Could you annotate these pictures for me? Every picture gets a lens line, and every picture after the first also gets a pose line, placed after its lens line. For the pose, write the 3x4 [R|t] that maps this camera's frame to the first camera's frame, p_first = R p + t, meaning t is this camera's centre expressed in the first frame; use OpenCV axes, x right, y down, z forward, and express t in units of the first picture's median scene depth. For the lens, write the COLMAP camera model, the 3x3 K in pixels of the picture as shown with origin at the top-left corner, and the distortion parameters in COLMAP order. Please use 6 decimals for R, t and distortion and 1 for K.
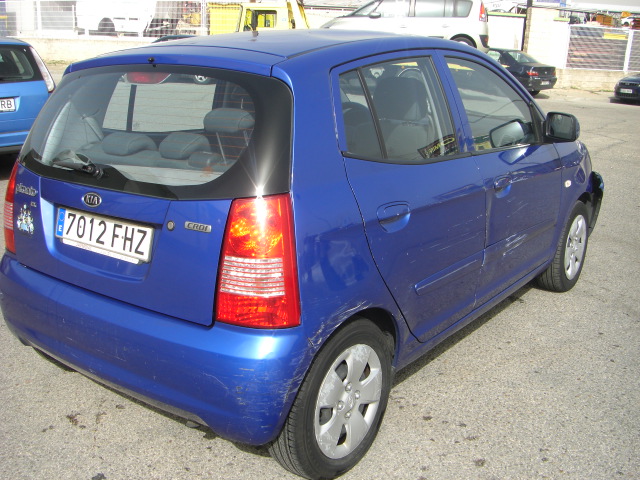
lens RADIAL K [[726.9, 0, 304.4], [0, 726.9, 237.1], [0, 0, 1]] dist [-0.199810, 0.161034]
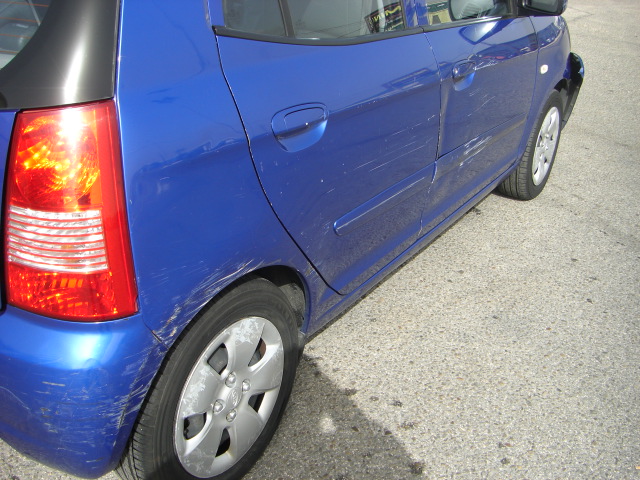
lens RADIAL K [[726.9, 0, 304.4], [0, 726.9, 237.1], [0, 0, 1]] dist [-0.199810, 0.161034]
pose [[0.997487, 0.002219, 0.070818, 0.068716], [-0.015319, 0.982622, 0.184987, -0.043952], [-0.069177, -0.185607, 0.980186, 0.288945]]
